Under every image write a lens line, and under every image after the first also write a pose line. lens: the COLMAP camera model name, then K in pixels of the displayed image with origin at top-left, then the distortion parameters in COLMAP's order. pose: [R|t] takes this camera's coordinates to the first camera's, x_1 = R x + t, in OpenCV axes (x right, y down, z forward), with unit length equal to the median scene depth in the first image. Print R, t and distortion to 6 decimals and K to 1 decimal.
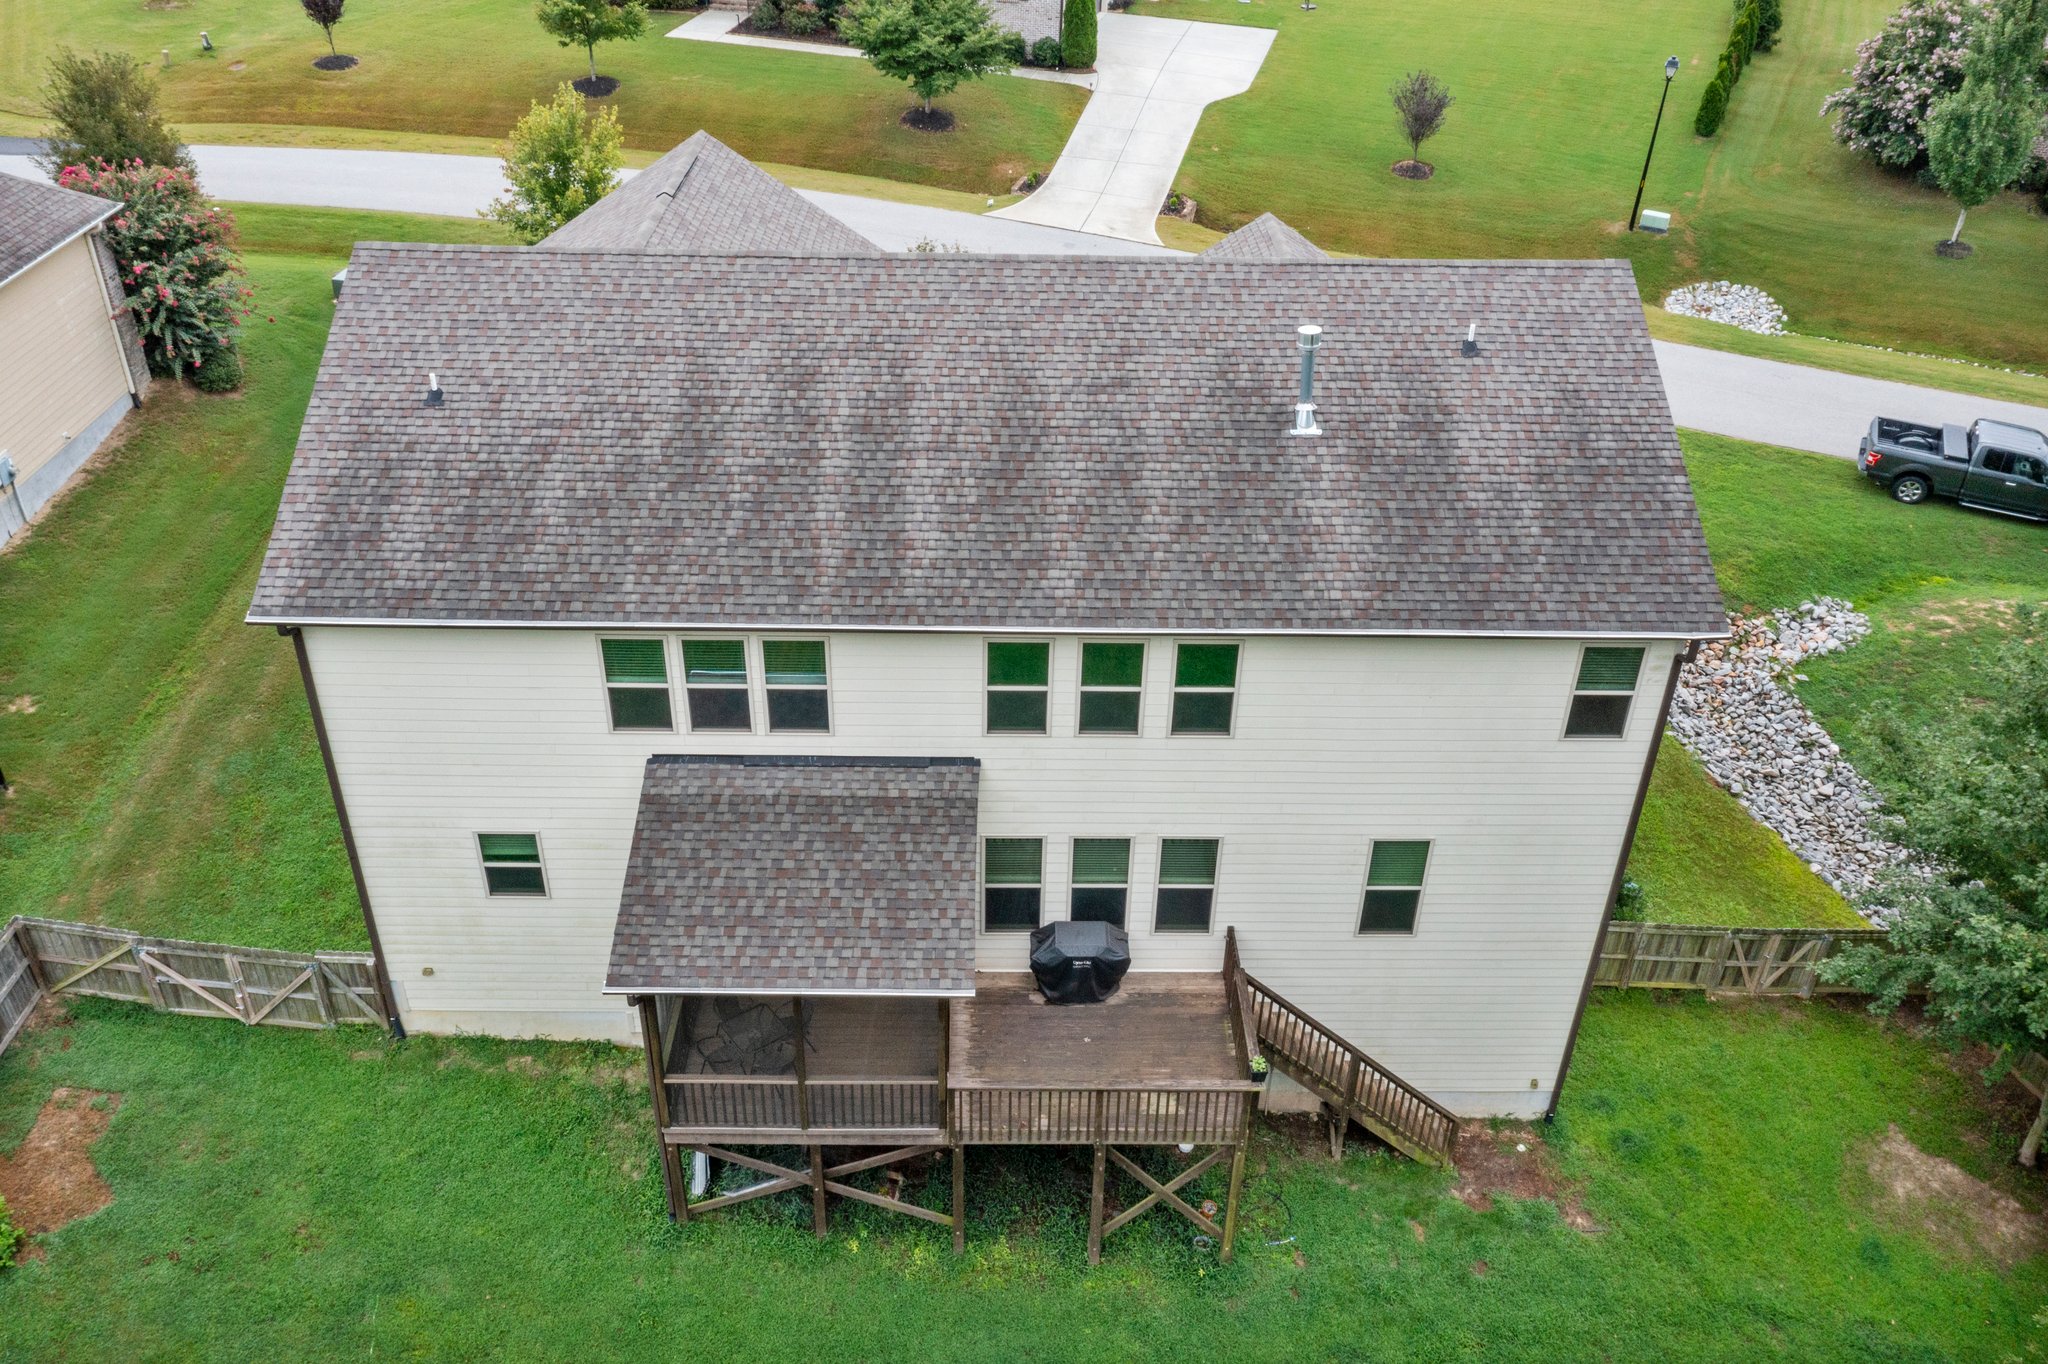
lens RADIAL K [[1618.4, 0, 1020.6], [0, 1618.4, 682.1], [0, 0, 1]] dist [0.006748, -0.002289]
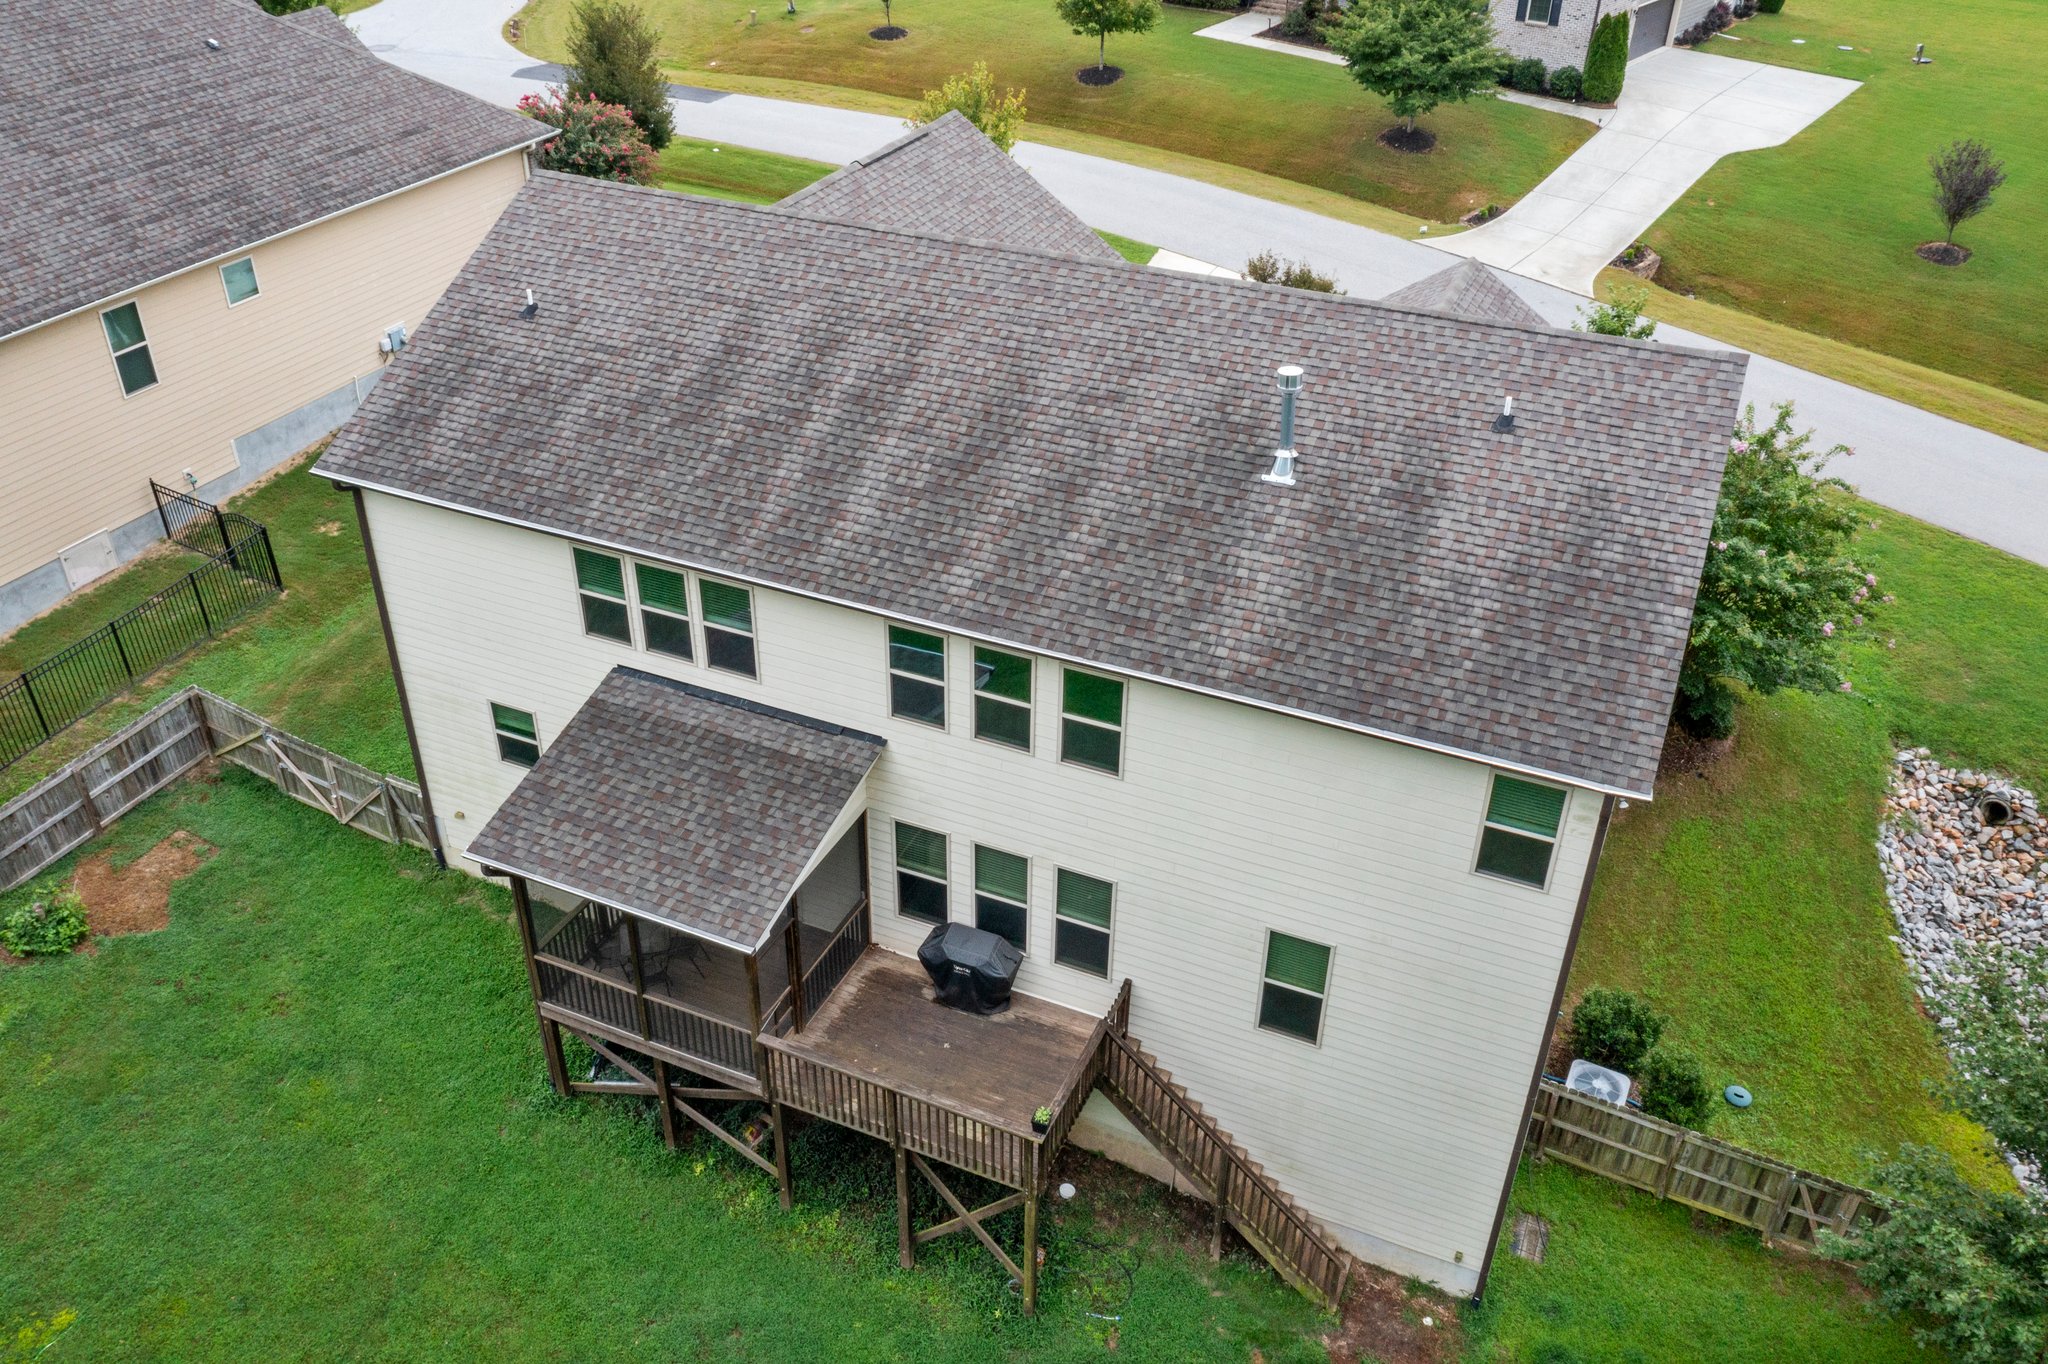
lens RADIAL K [[1618.4, 0, 1020.6], [0, 1618.4, 682.1], [0, 0, 1]] dist [0.006748, -0.002289]
pose [[0.909491, 0.221178, -0.352004, 0.385155], [-0.223154, 0.974136, 0.035515, -0.040639], [0.350755, 0.046251, 0.935324, 0.084077]]
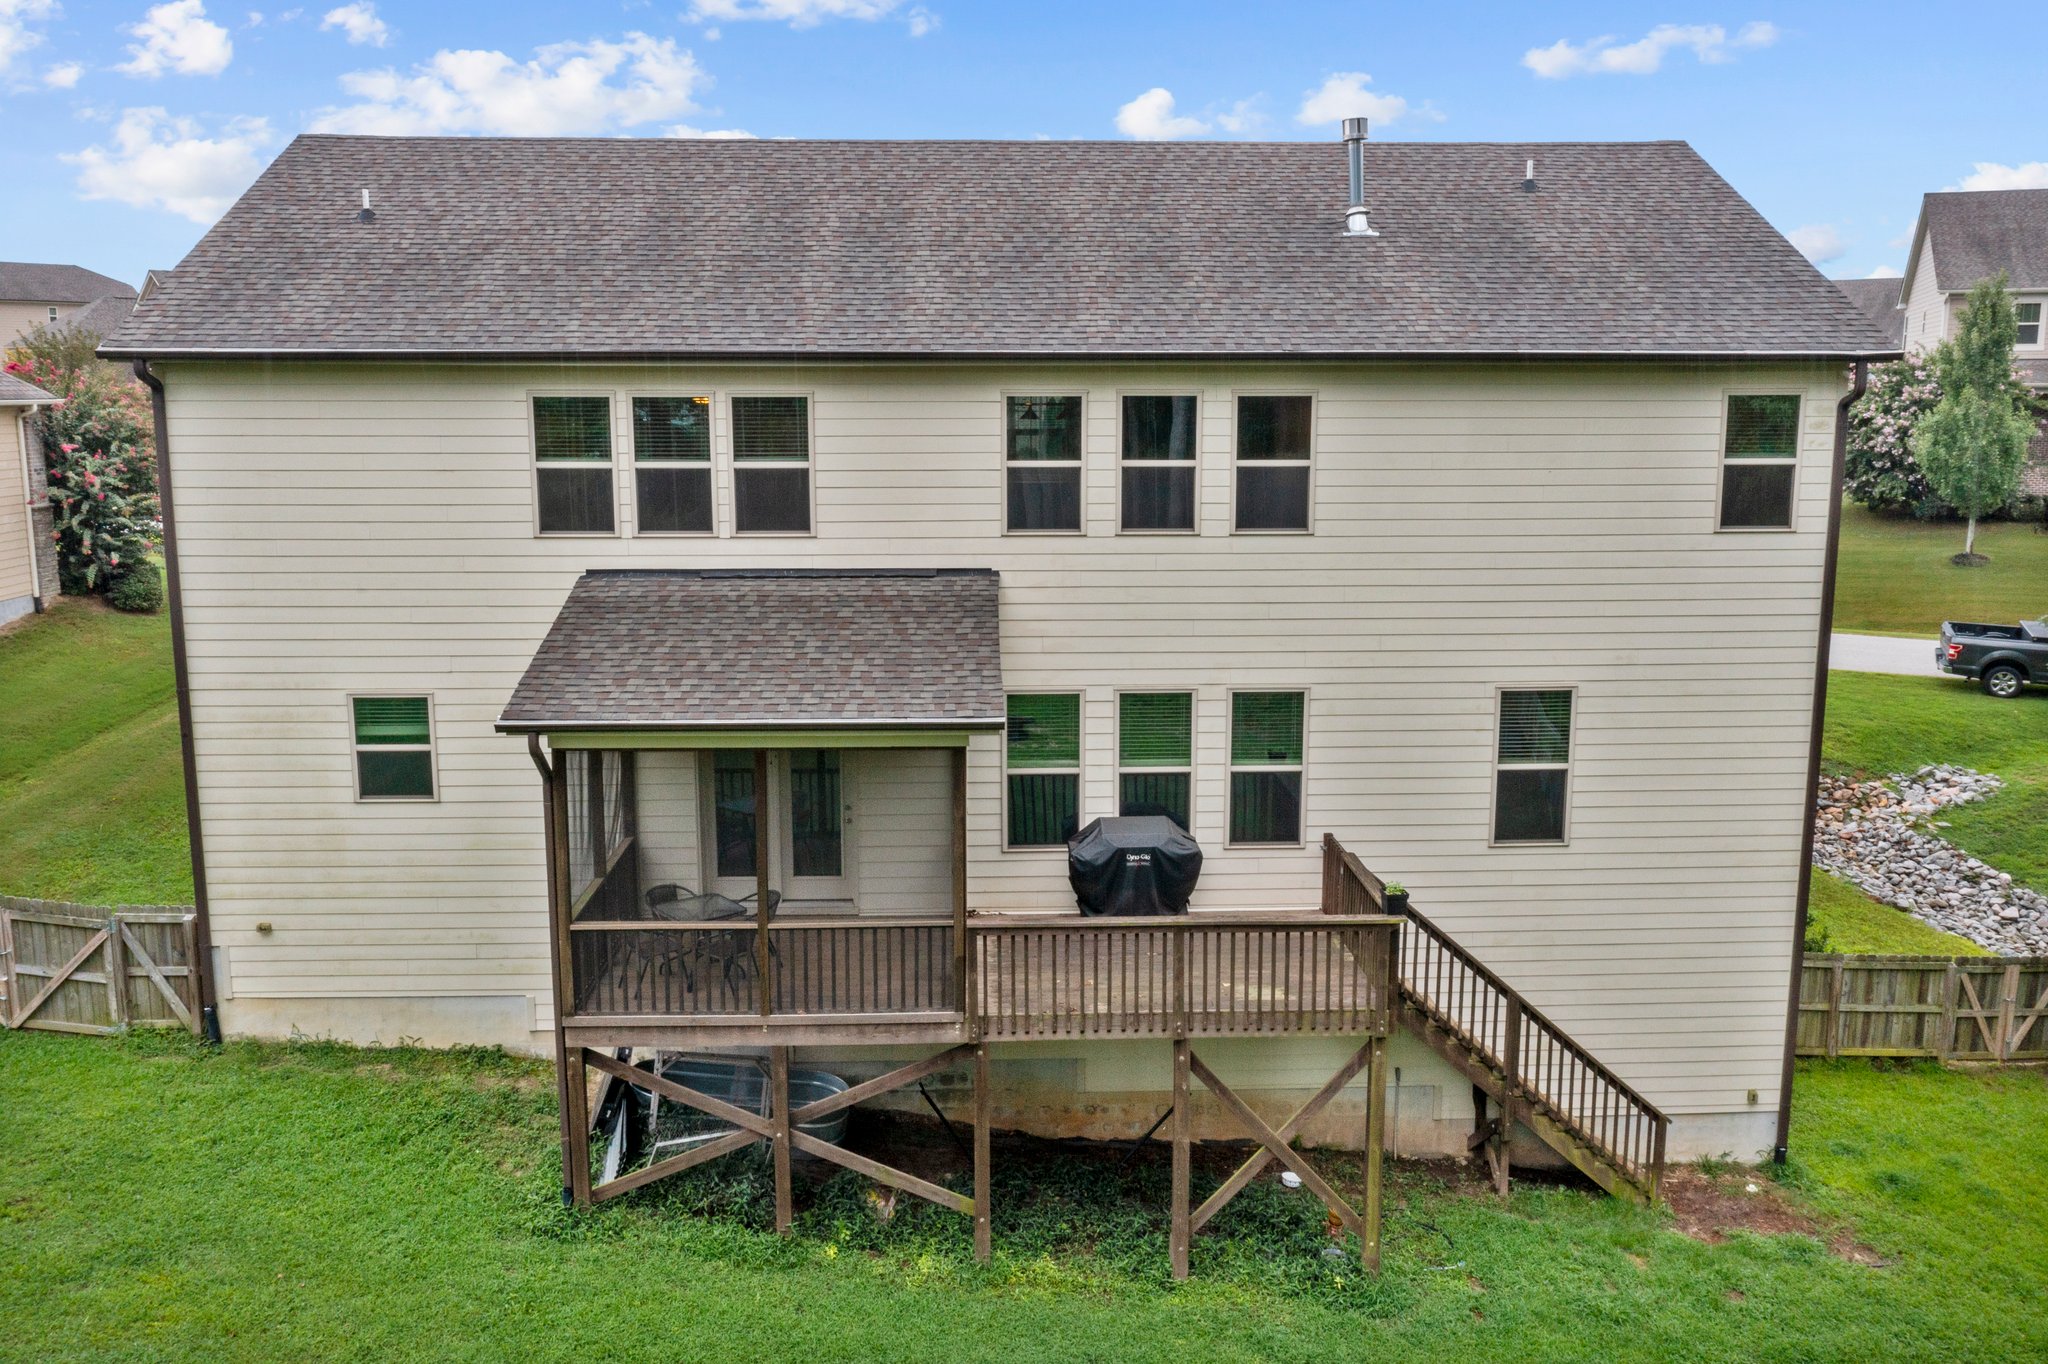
lens RADIAL K [[1679.6, 0, 1024.0], [0, 1679.6, 682.0], [0, 0, 1]] dist [0.003204, 0.000005]
pose [[0.999548, -0.022412, 0.020055, -0.029537], [0.028391, 0.923161, -0.383364, 0.402896], [-0.009922, 0.383760, 0.923380, 0.248727]]
